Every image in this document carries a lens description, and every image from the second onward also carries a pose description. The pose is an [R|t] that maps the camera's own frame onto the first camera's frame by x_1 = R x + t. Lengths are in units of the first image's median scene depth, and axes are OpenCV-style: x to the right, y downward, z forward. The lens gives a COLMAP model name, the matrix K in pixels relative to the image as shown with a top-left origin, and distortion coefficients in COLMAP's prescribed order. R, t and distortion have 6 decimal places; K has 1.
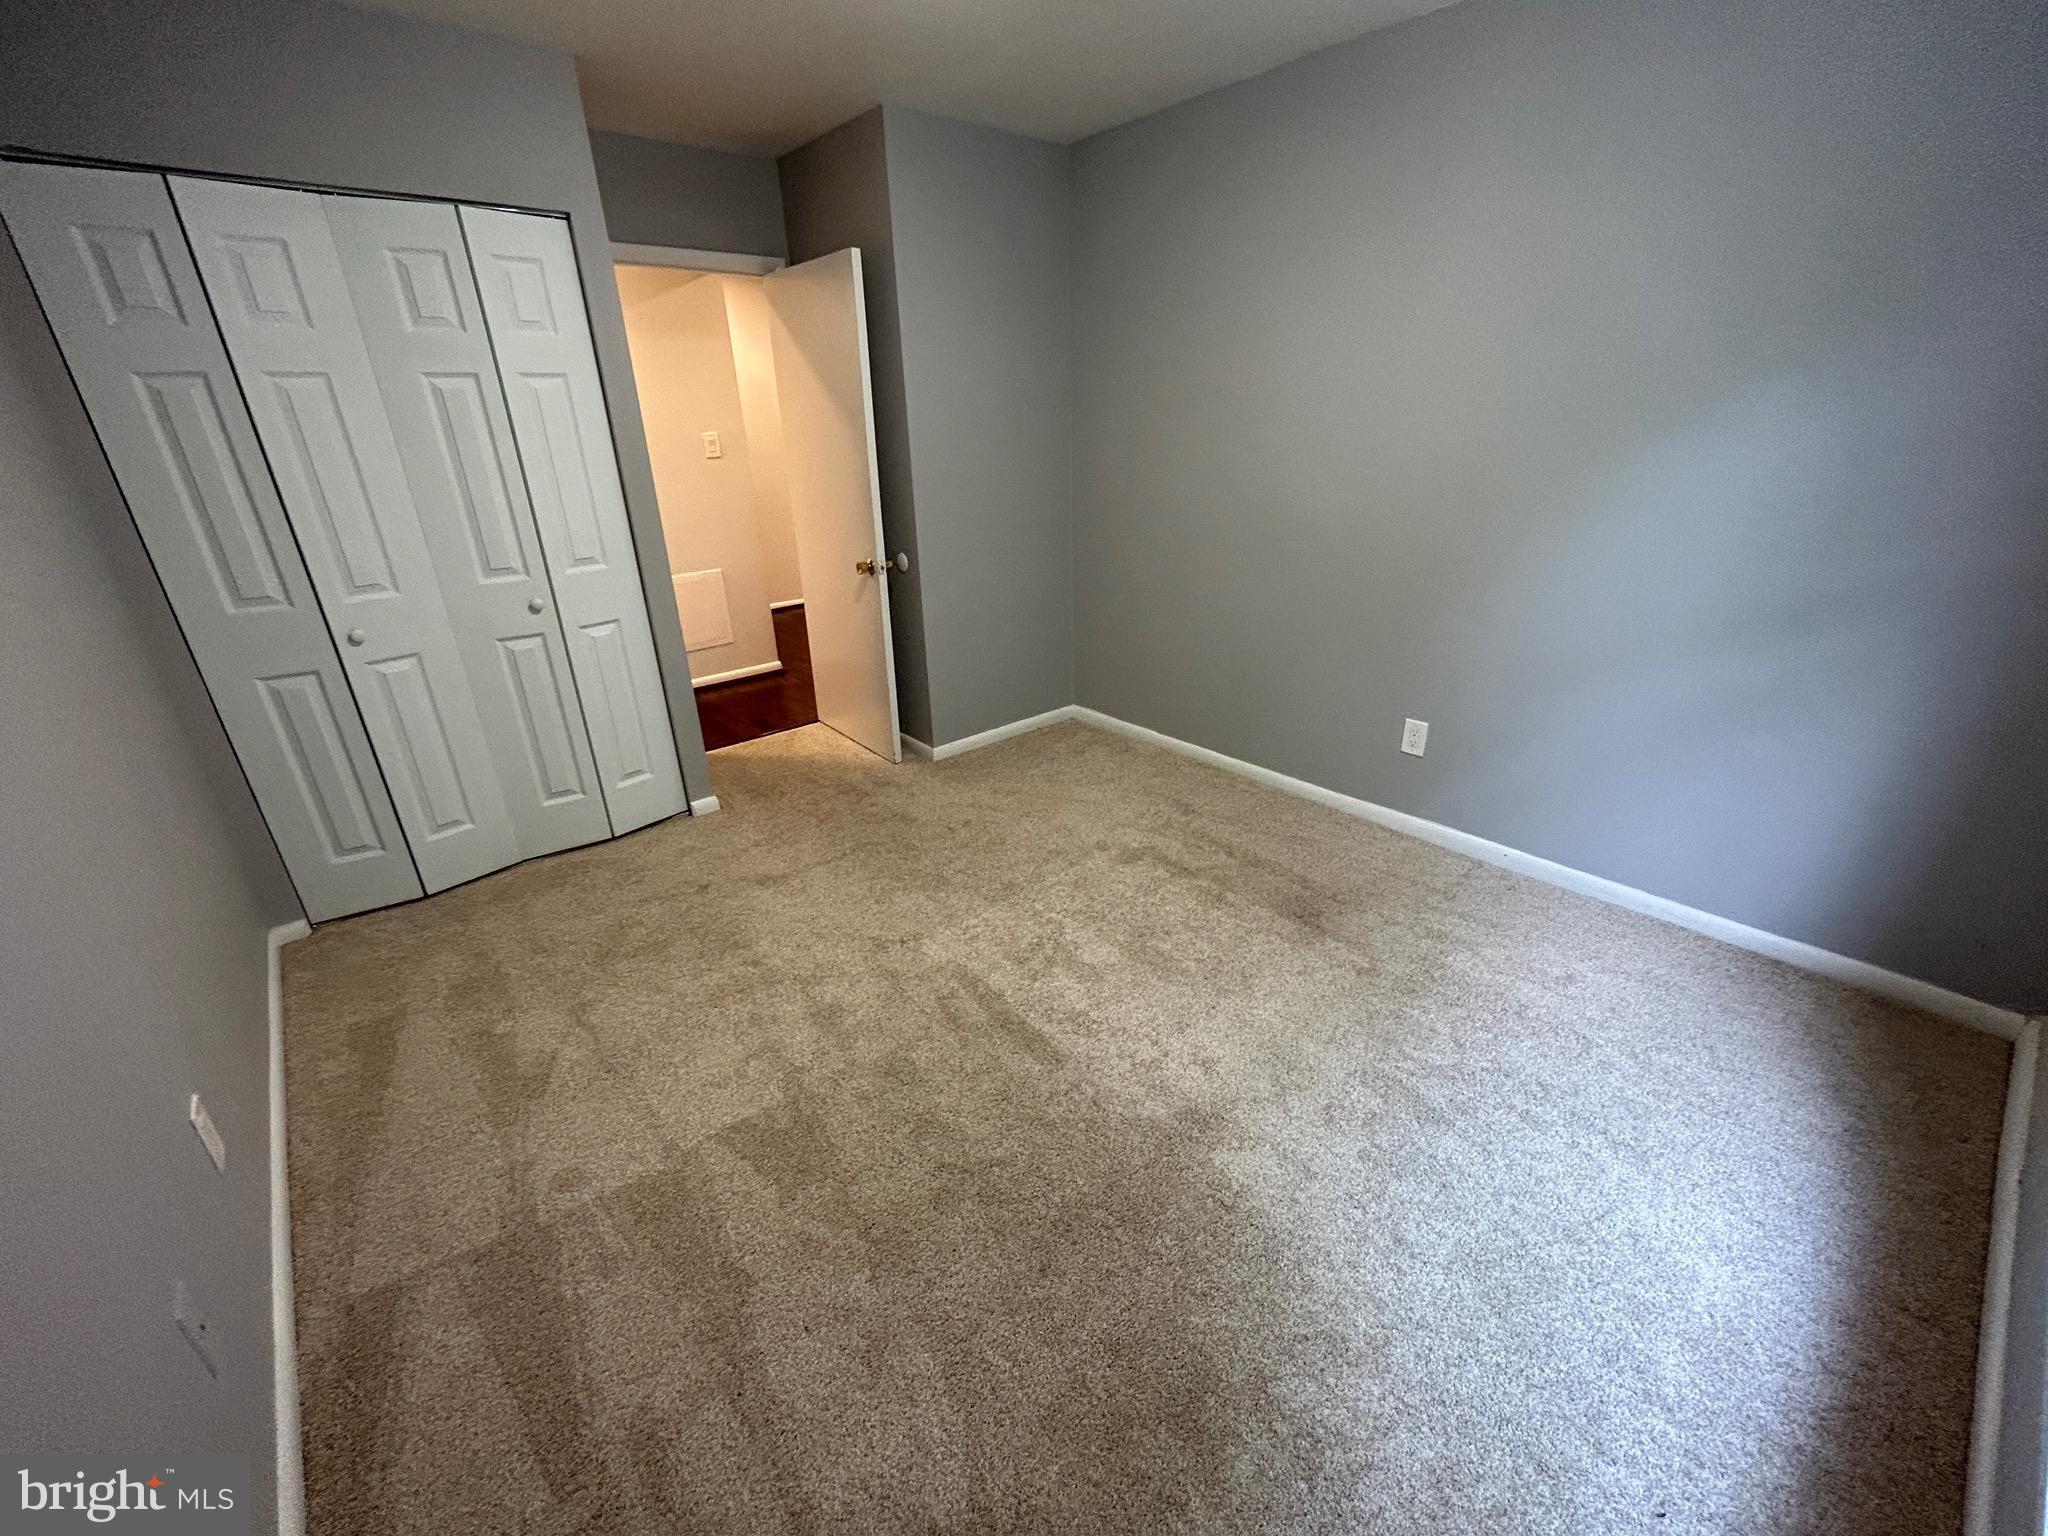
lens RADIAL K [[839.7, 0, 1024.0], [0, 839.7, 768.0], [0, 0, 1]] dist [-0.002295, -0.000086]
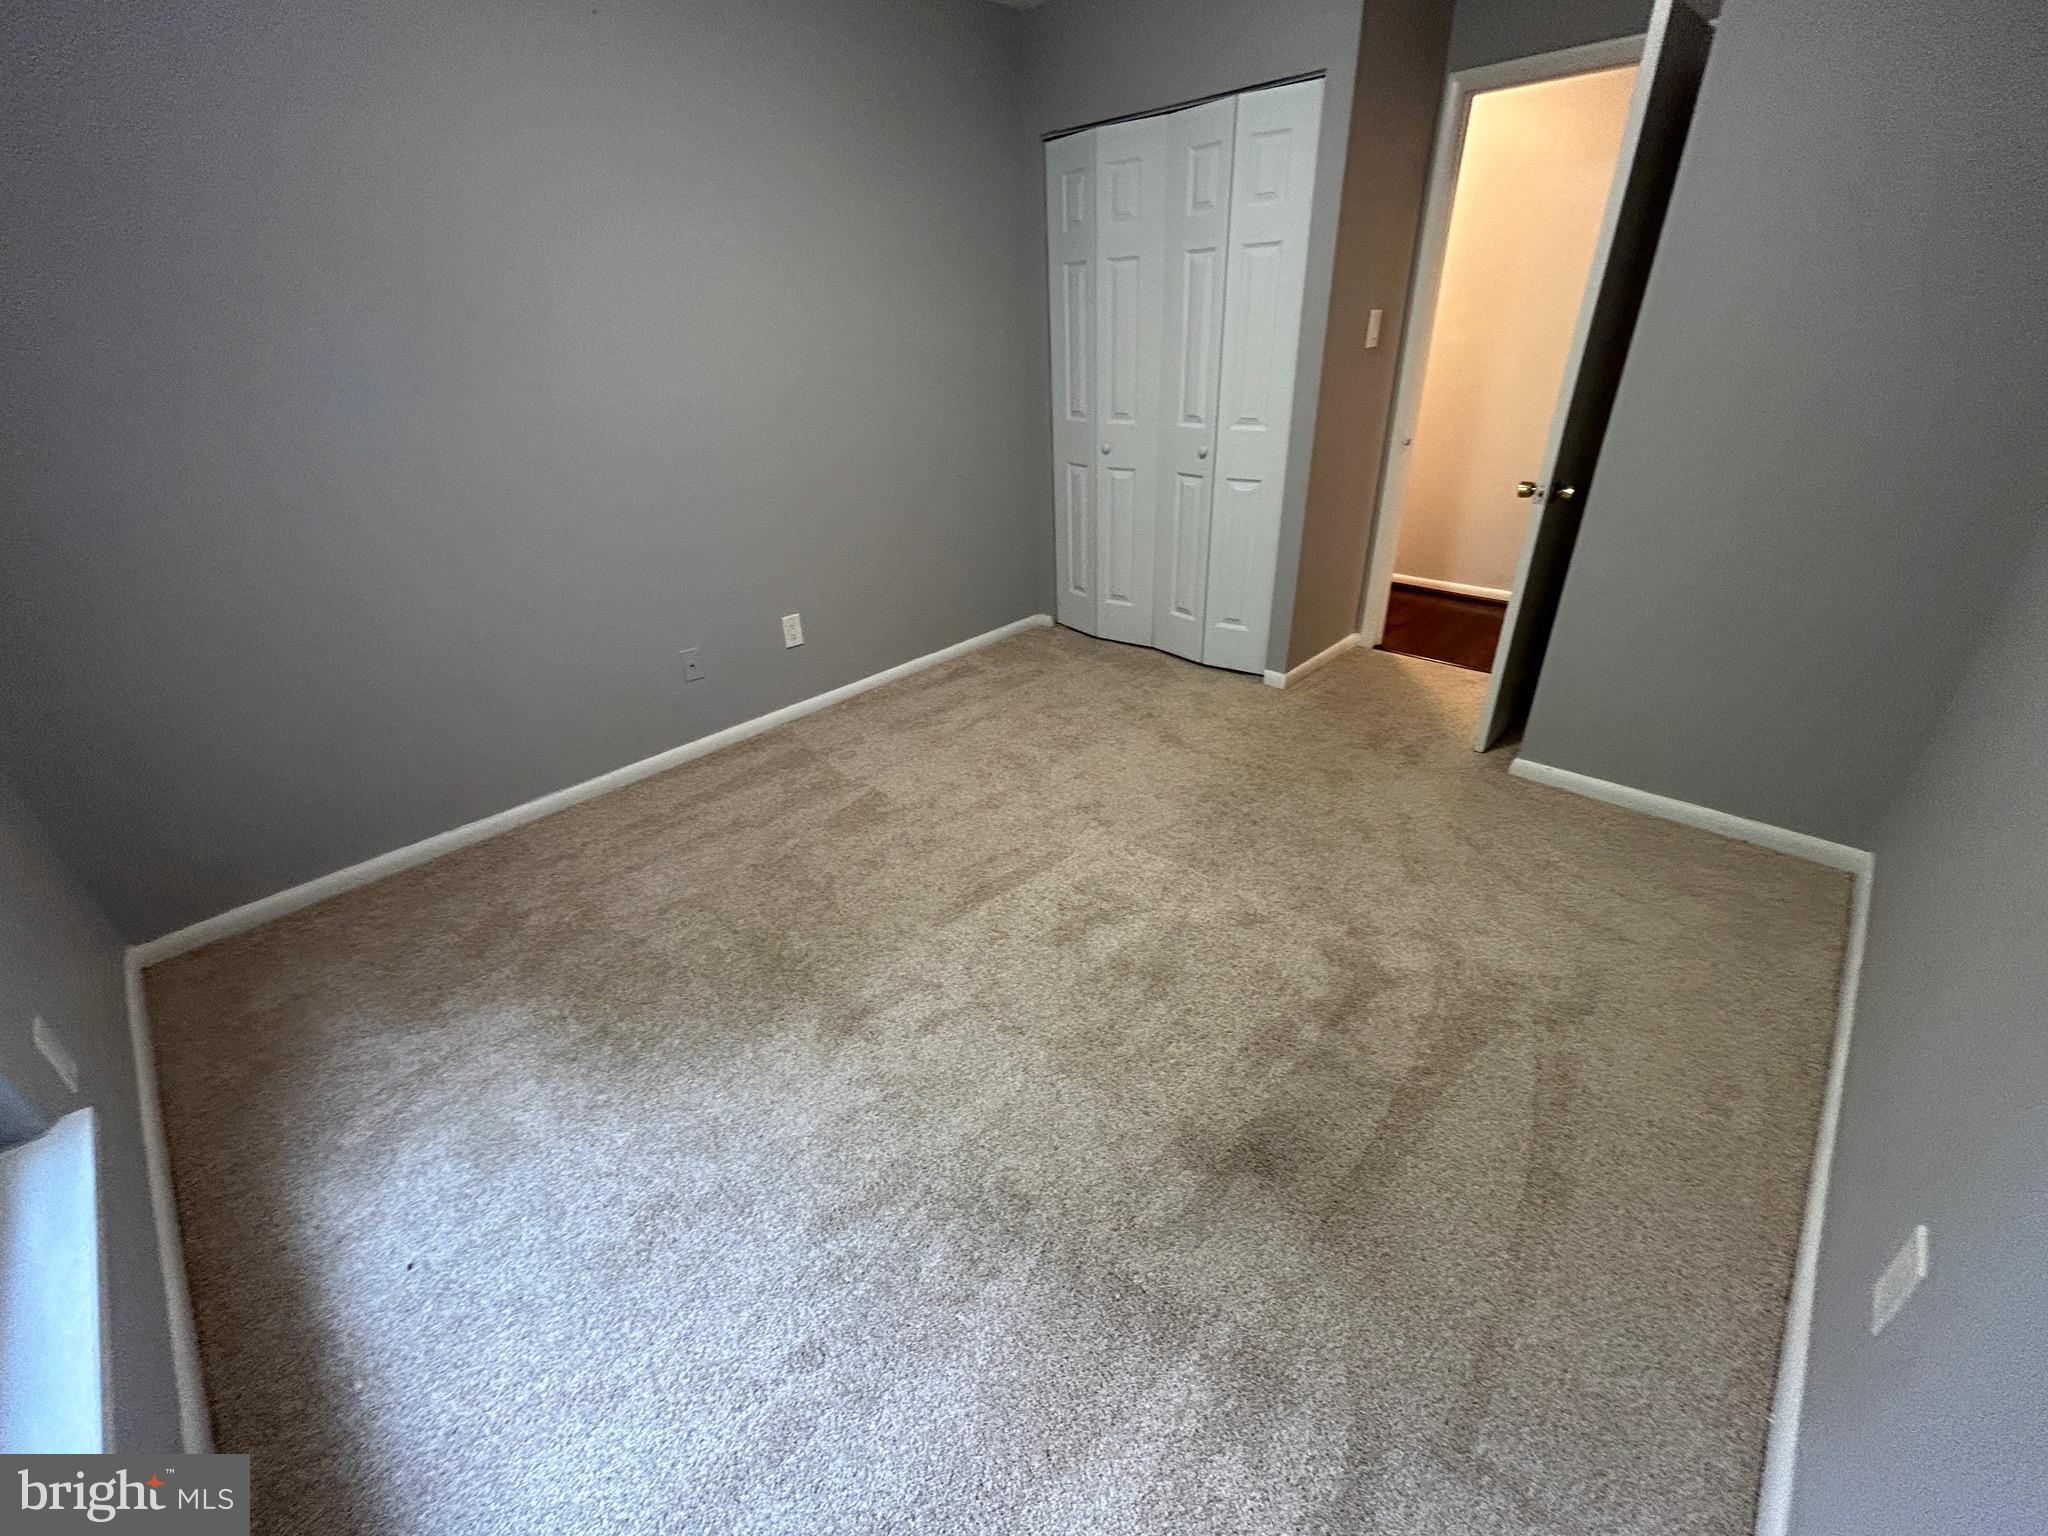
lens RADIAL K [[839.7, 0, 1024.0], [0, 839.7, 768.0], [0, 0, 1]] dist [-0.002295, -0.000086]
pose [[0.097654, 0.486110, -0.868424, 0.721854], [-0.353688, 0.832583, 0.426275, -0.259409], [0.930252, 0.265524, 0.253236, 0.624817]]
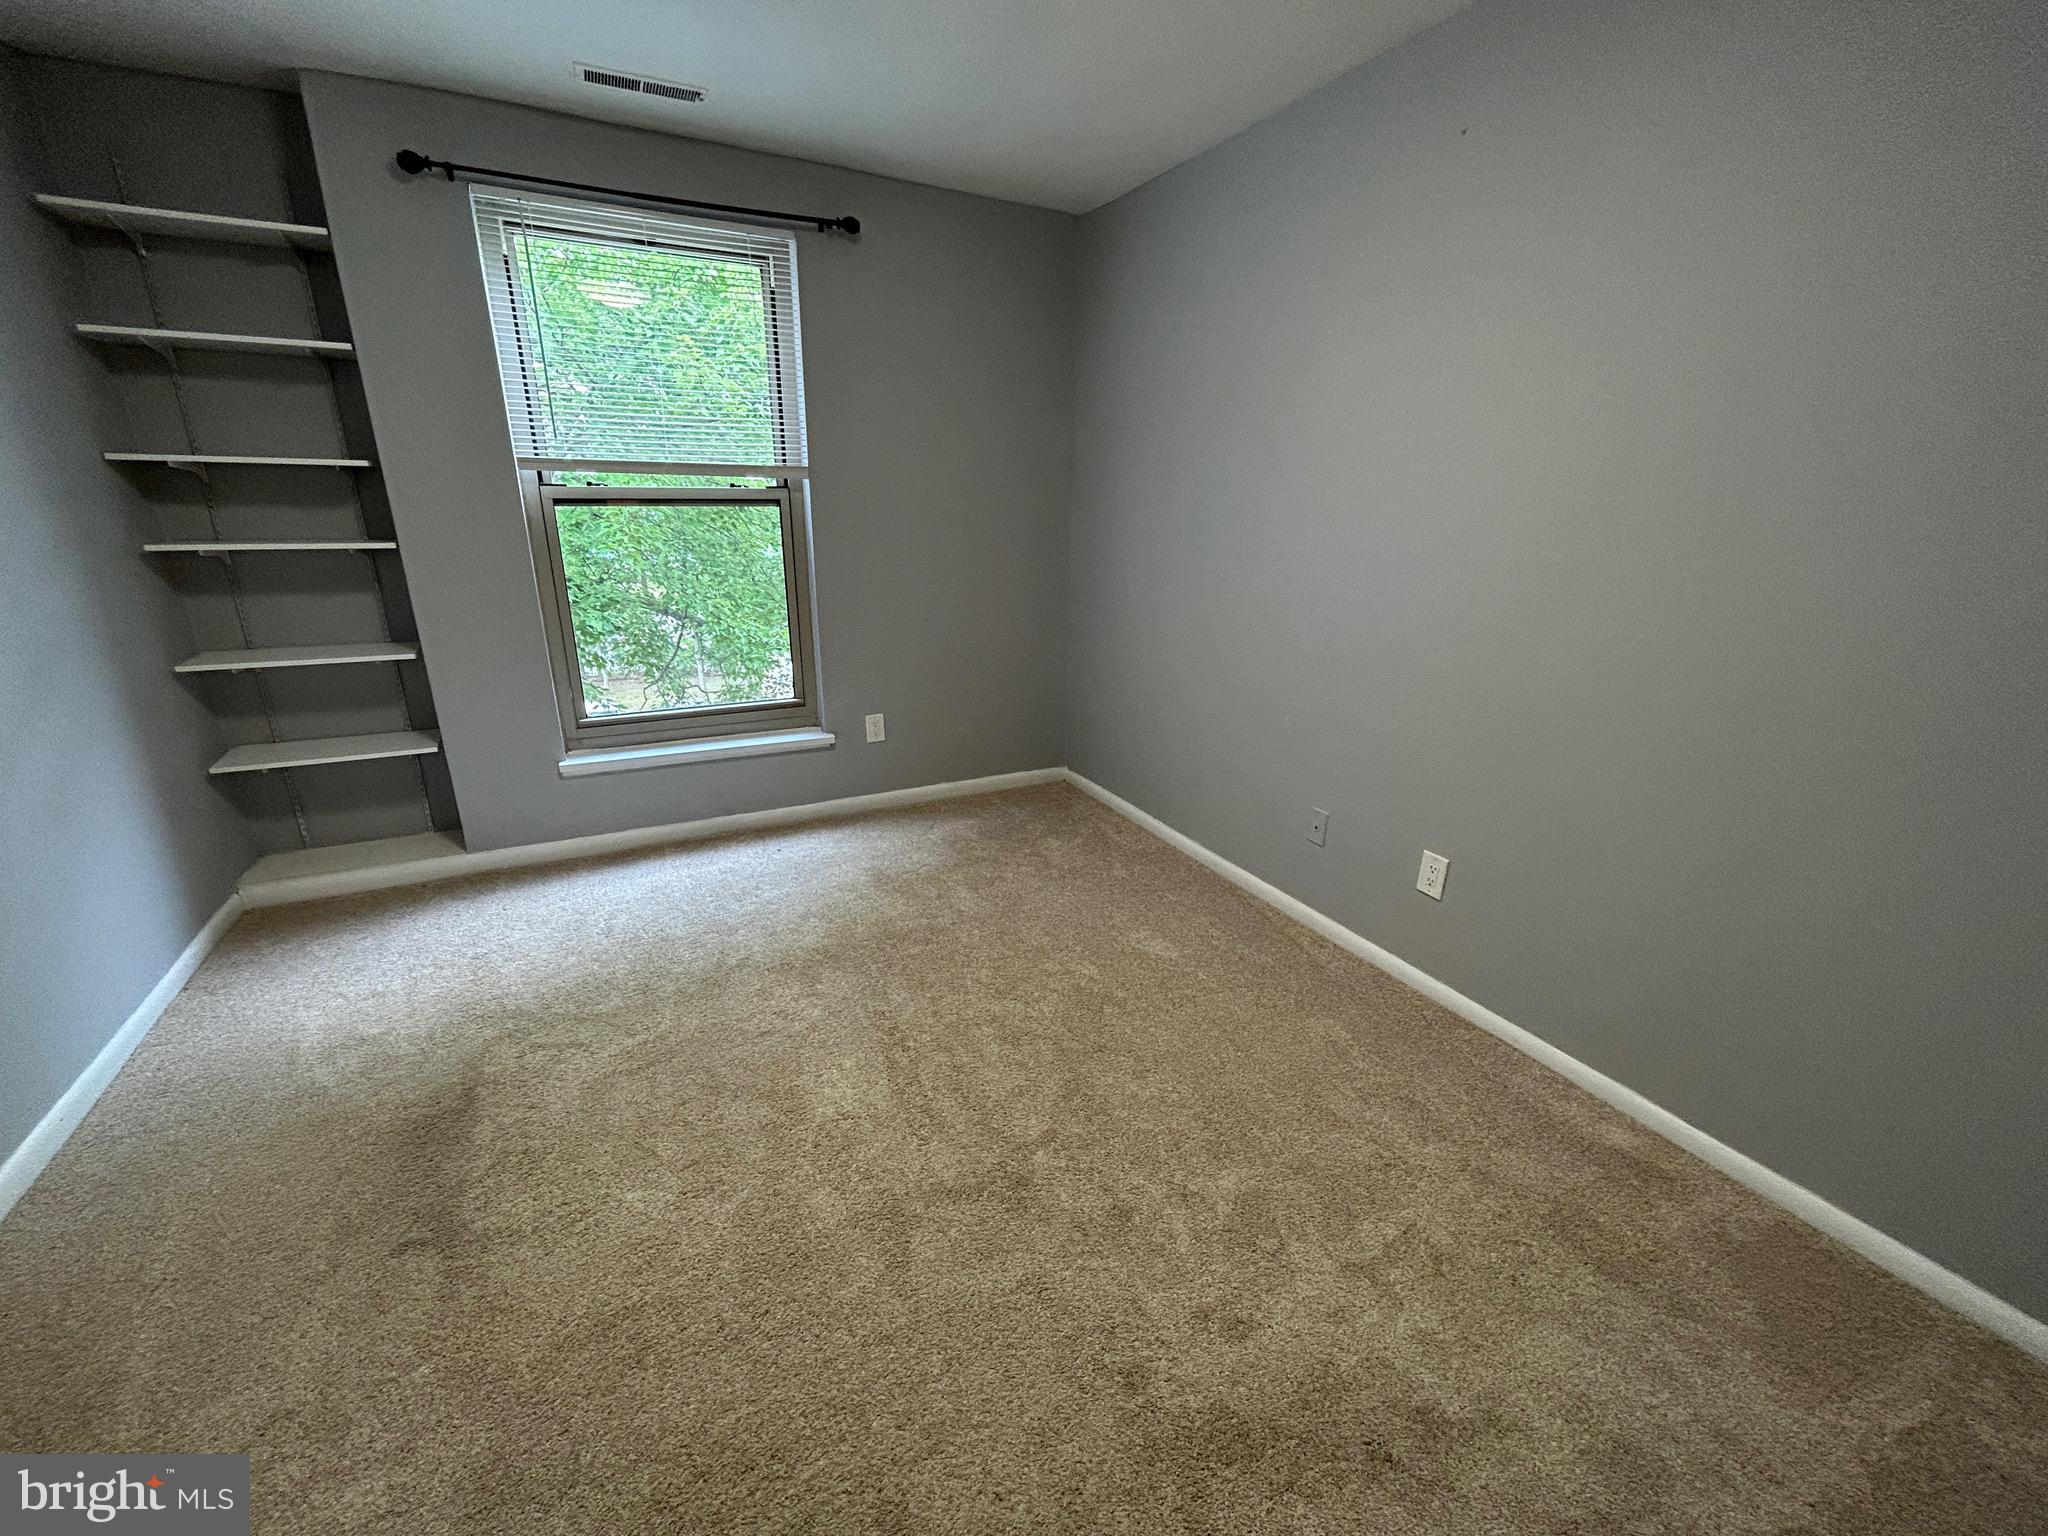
lens RADIAL K [[839.7, 0, 1024.0], [0, 839.7, 768.0], [0, 0, 1]] dist [-0.002295, -0.000086]
pose [[-0.969693, -0.063231, 0.236004, -0.311196], [0.106497, 0.759961, 0.641185, -0.481455], [-0.219897, 0.646886, -0.730194, 1.254236]]
